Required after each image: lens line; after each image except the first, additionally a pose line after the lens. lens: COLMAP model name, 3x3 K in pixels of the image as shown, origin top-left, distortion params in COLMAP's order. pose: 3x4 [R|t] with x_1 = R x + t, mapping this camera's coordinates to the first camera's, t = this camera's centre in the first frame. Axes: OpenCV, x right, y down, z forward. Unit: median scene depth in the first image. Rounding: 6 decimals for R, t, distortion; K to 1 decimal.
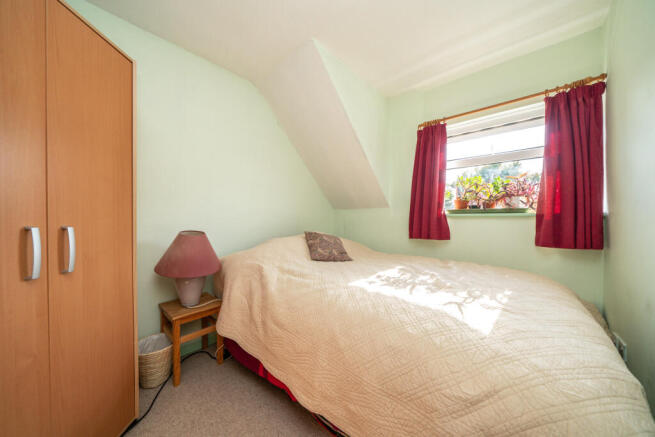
lens RADIAL K [[219.8, 0, 329.1], [0, 219.8, 216.4], [0, 0, 1]] dist [0.000630, 0.000017]
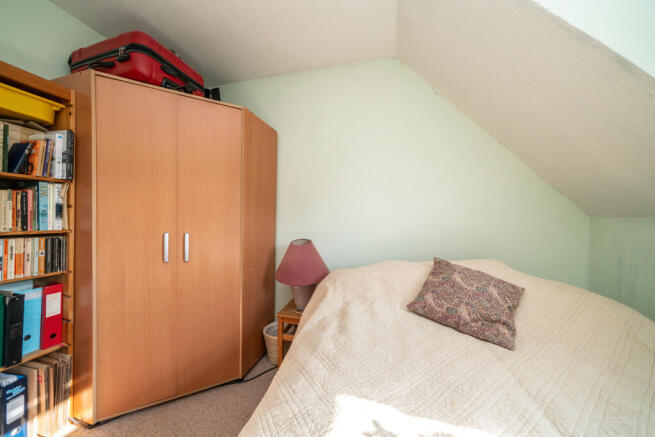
lens RADIAL K [[219.8, 0, 327.2], [0, 219.8, 218.8], [0, 0, 1]] dist [0.000630, 0.000017]
pose [[0.410715, 0.003394, -0.911757, 0.489541], [-0.009378, 0.999956, -0.000502, -0.047318], [0.911715, 0.008756, 0.410729, 0.799788]]
